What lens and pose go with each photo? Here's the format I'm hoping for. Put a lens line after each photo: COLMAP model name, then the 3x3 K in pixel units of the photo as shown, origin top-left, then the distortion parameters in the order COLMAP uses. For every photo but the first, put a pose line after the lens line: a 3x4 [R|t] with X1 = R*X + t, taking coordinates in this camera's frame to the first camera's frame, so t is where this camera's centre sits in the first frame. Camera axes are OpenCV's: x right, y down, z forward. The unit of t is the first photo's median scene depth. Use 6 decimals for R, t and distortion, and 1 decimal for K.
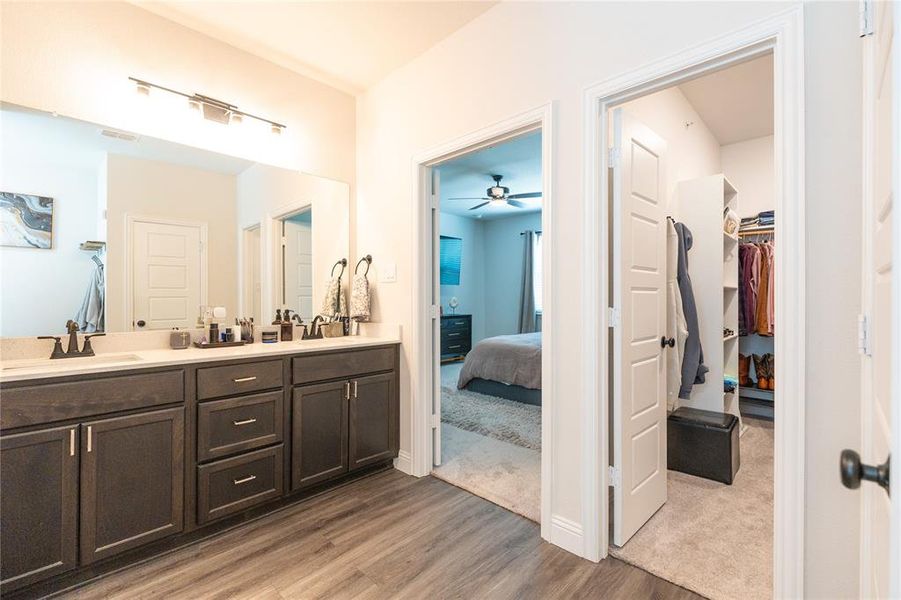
lens RADIAL K [[417.2, 0, 444.8], [0, 417.2, 299.9], [0, 0, 1]] dist [-0.000523, -0.000248]
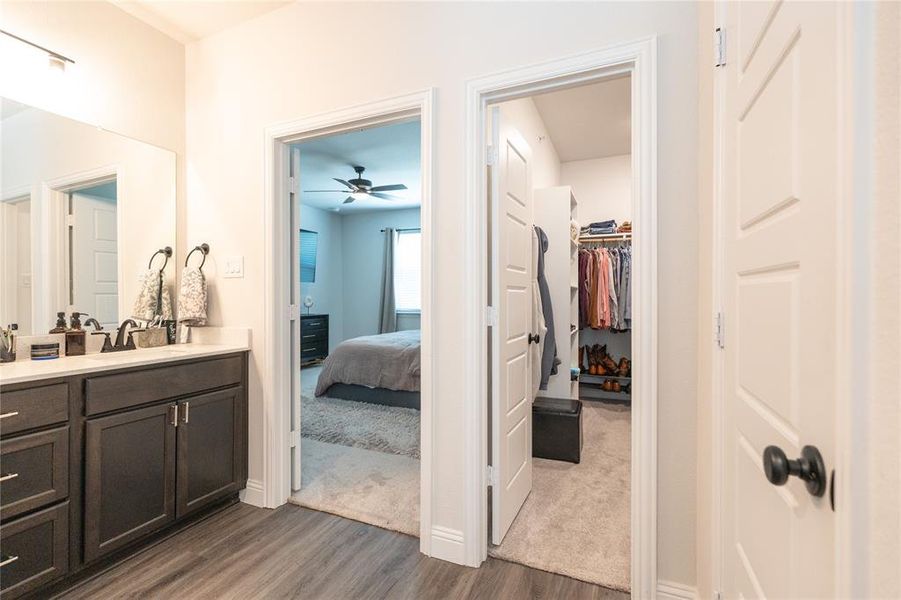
lens RADIAL K [[406.9, 0, 450.2], [0, 406.9, 297.3], [0, 0, 1]] dist [0.001629, 0.000146]
pose [[0.928962, -0.000472, 0.370176, -0.035217], [0.001449, 0.999996, -0.002362, -0.000511], [-0.370173, 0.002731, 0.928959, 0.098182]]
